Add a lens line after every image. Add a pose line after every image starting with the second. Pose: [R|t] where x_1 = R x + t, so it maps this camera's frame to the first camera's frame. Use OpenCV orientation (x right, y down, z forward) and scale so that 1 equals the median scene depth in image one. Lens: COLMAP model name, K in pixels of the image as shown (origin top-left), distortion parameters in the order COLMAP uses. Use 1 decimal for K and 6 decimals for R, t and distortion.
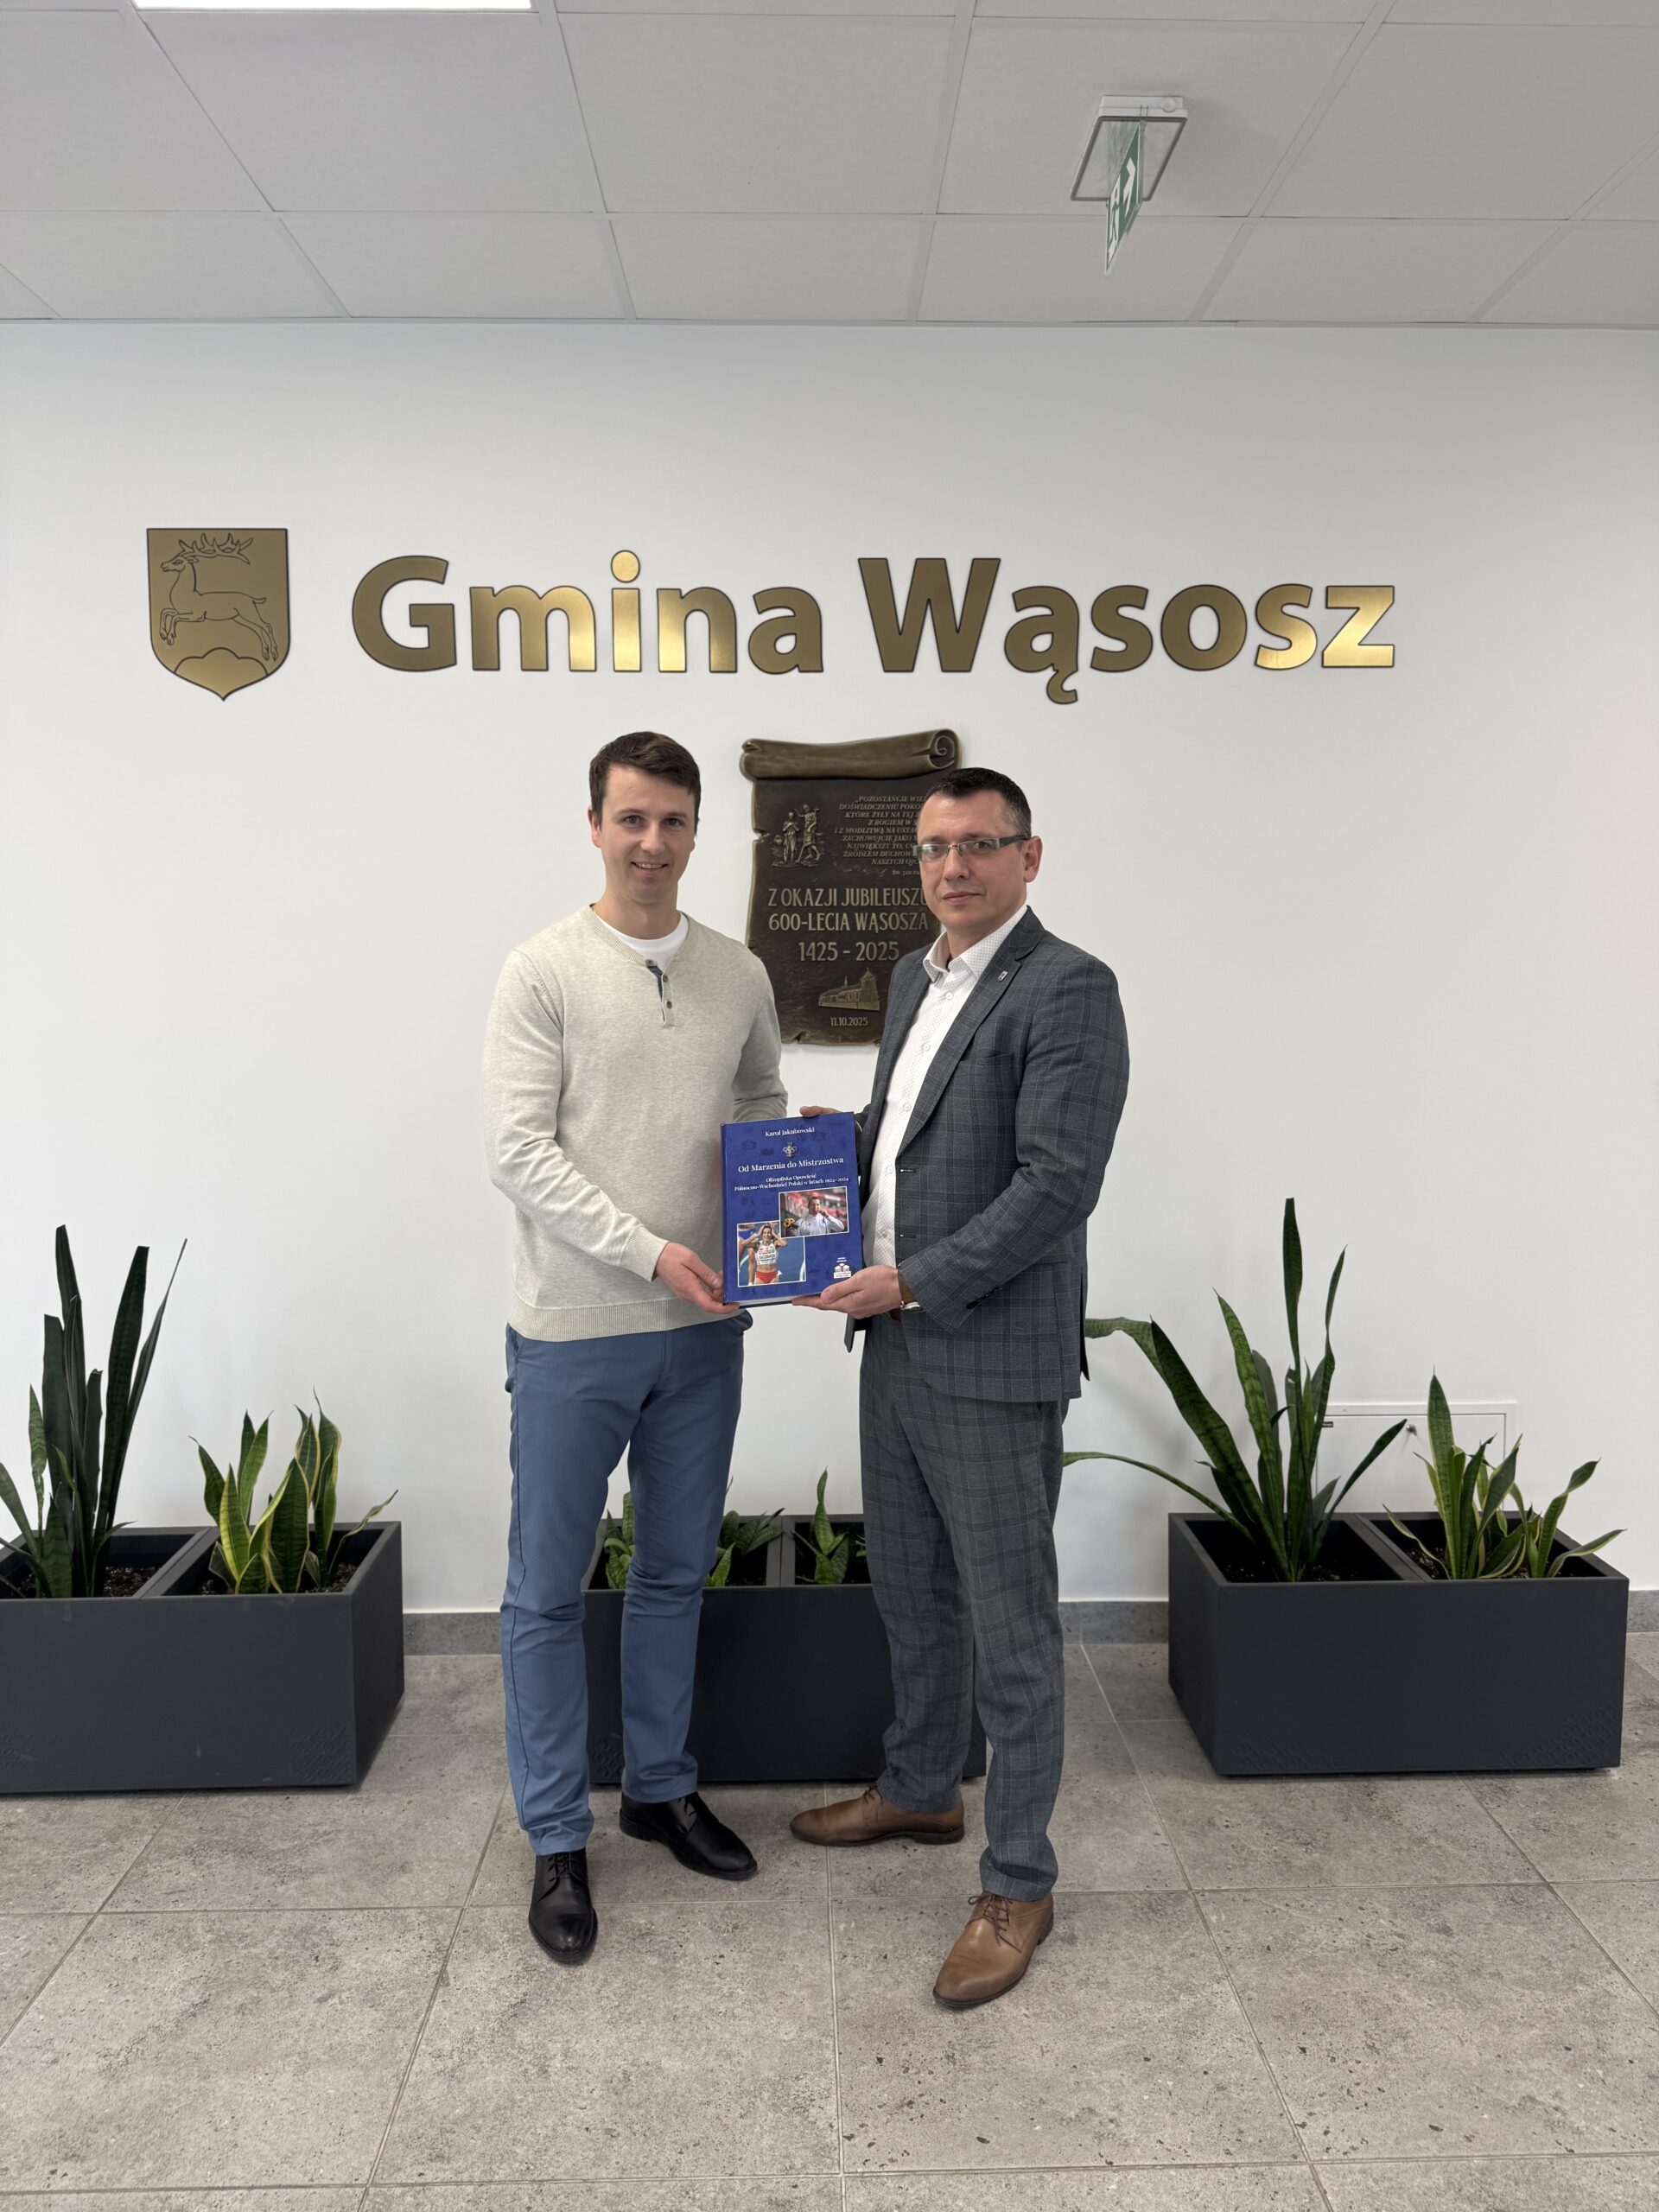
lens RADIAL K [[1547.0, 0, 836.2], [0, 1547.0, 1096.3], [0, 0, 1]] dist [0.078223, -0.127713]
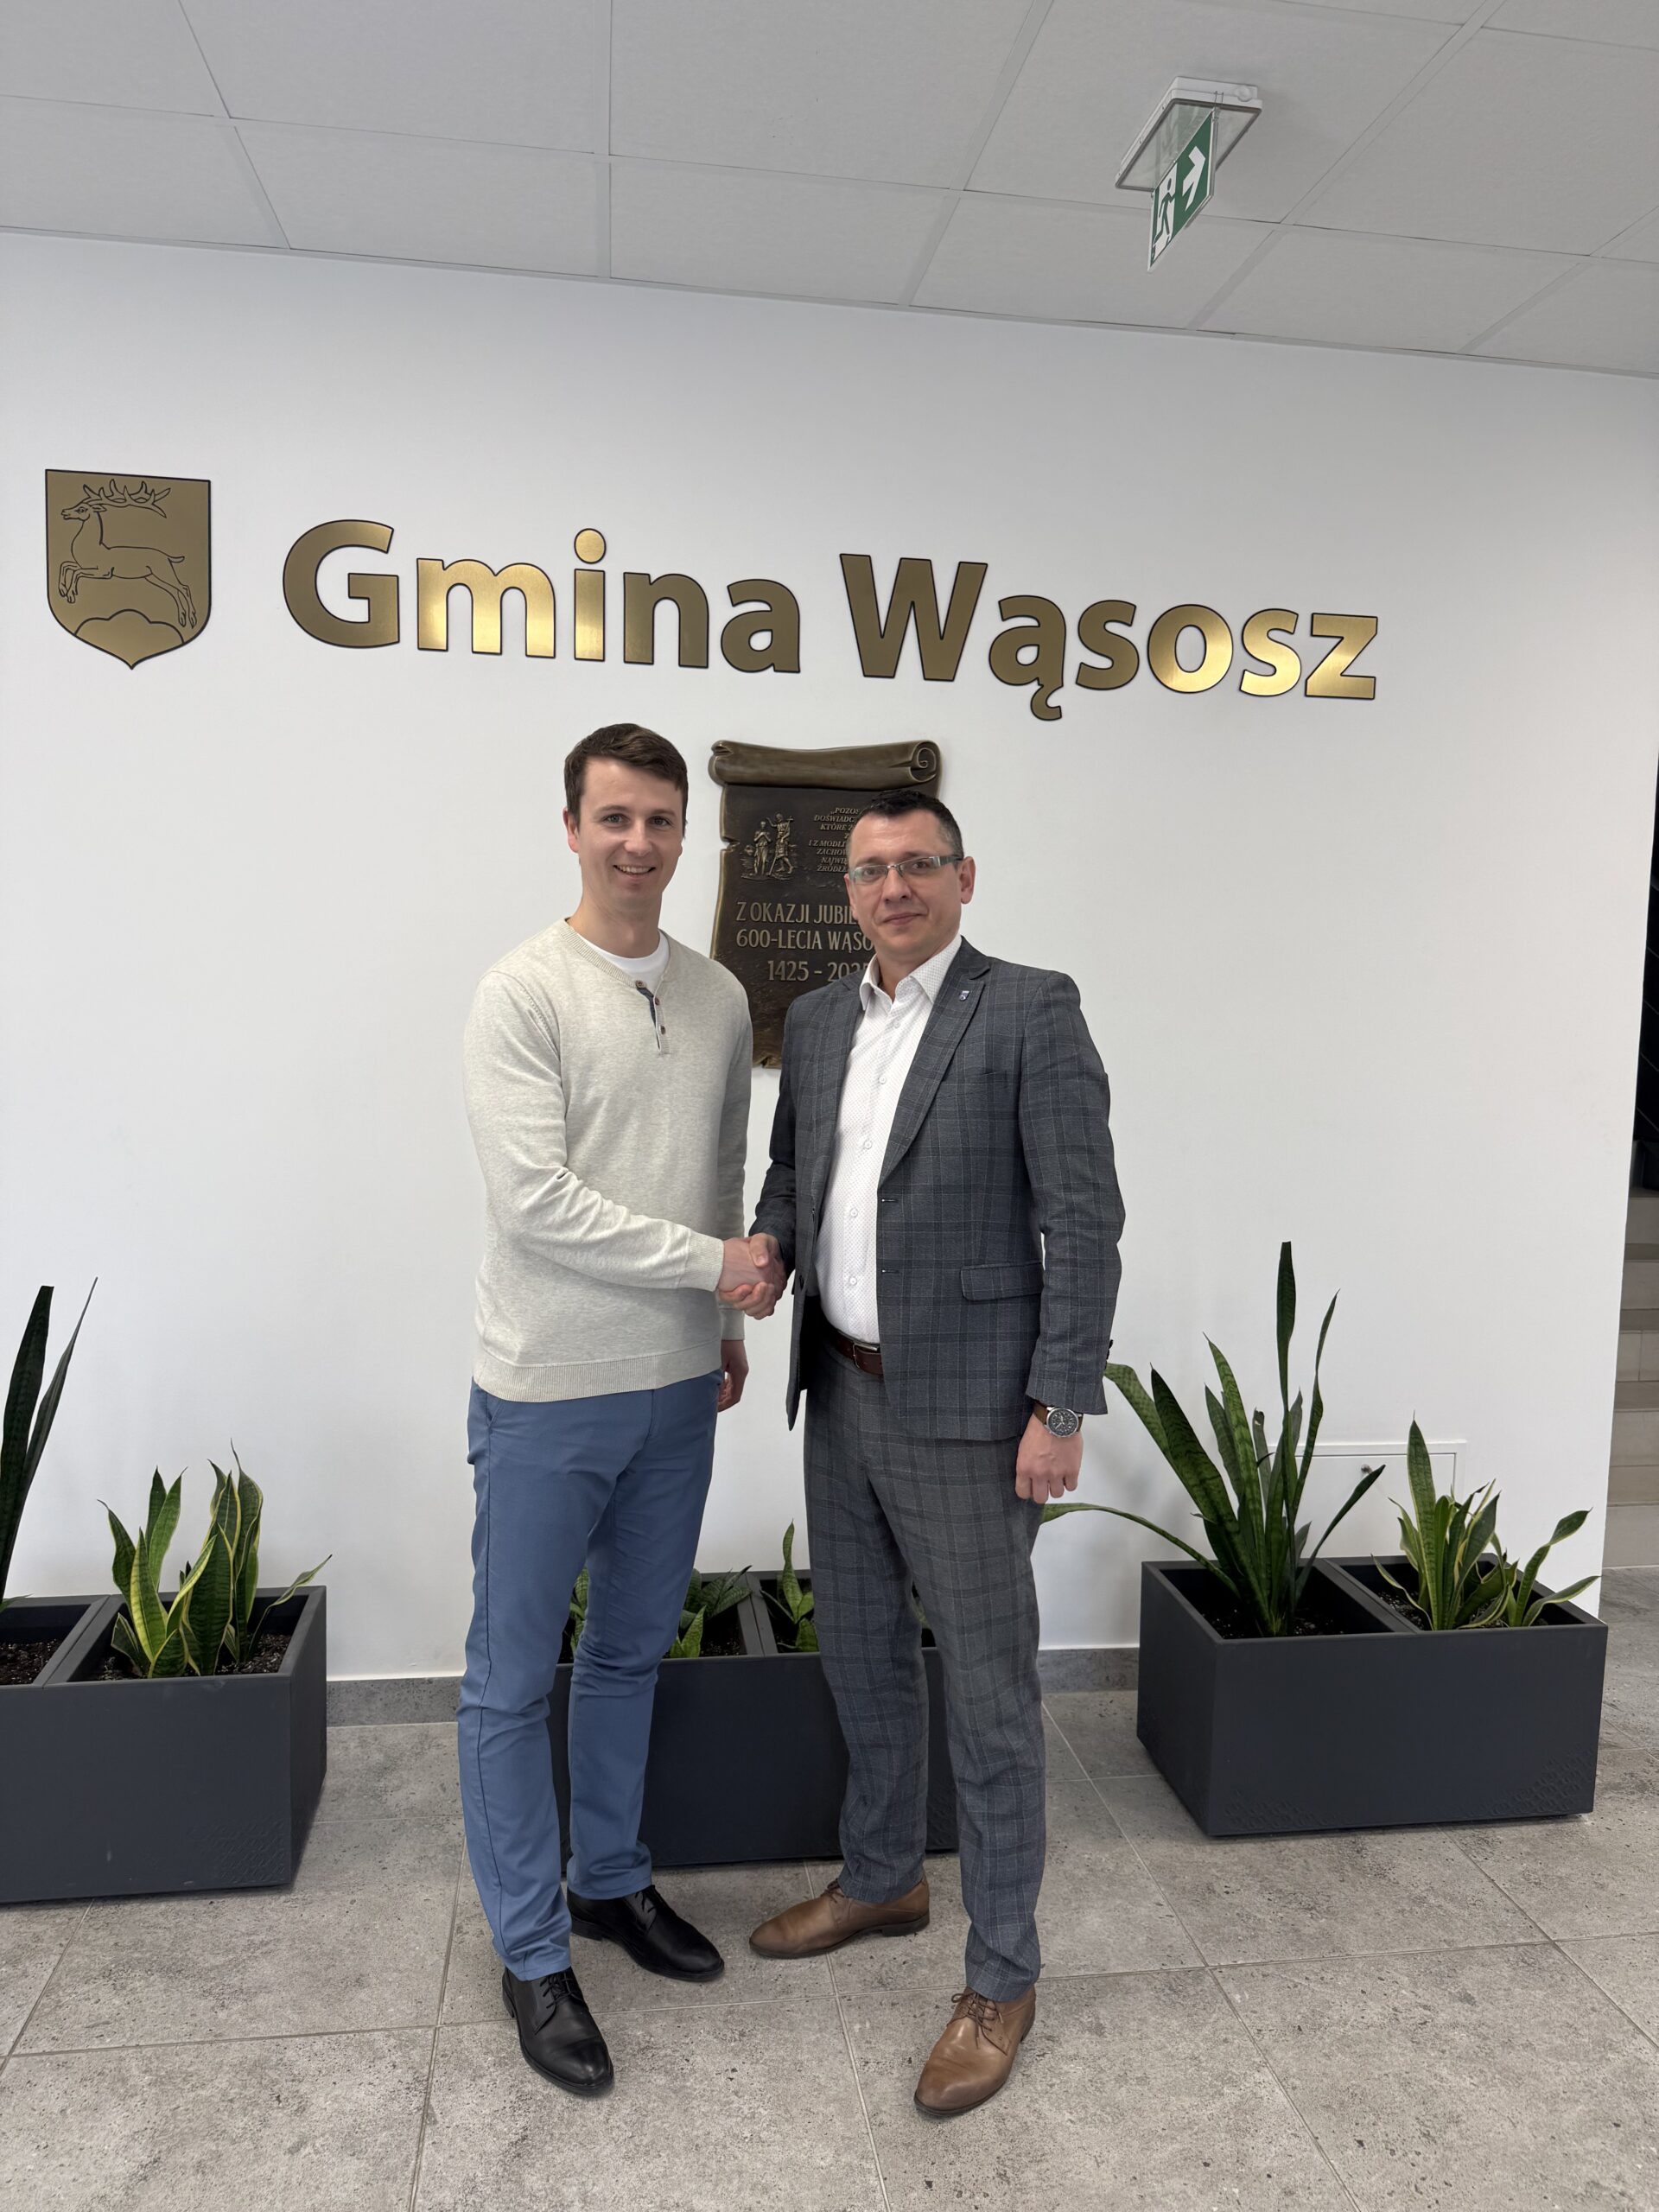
lens RADIAL K [[1522.7, 0, 780.1], [0, 1522.7, 1107.2], [0, 0, 1]] dist [0.050071, -0.069692]
pose [[0.991958, 0.018796, 0.125167, -0.151145], [-0.020518, 0.999712, 0.012478, -0.025791], [-0.124896, -0.014946, 0.992057, 0.096265]]
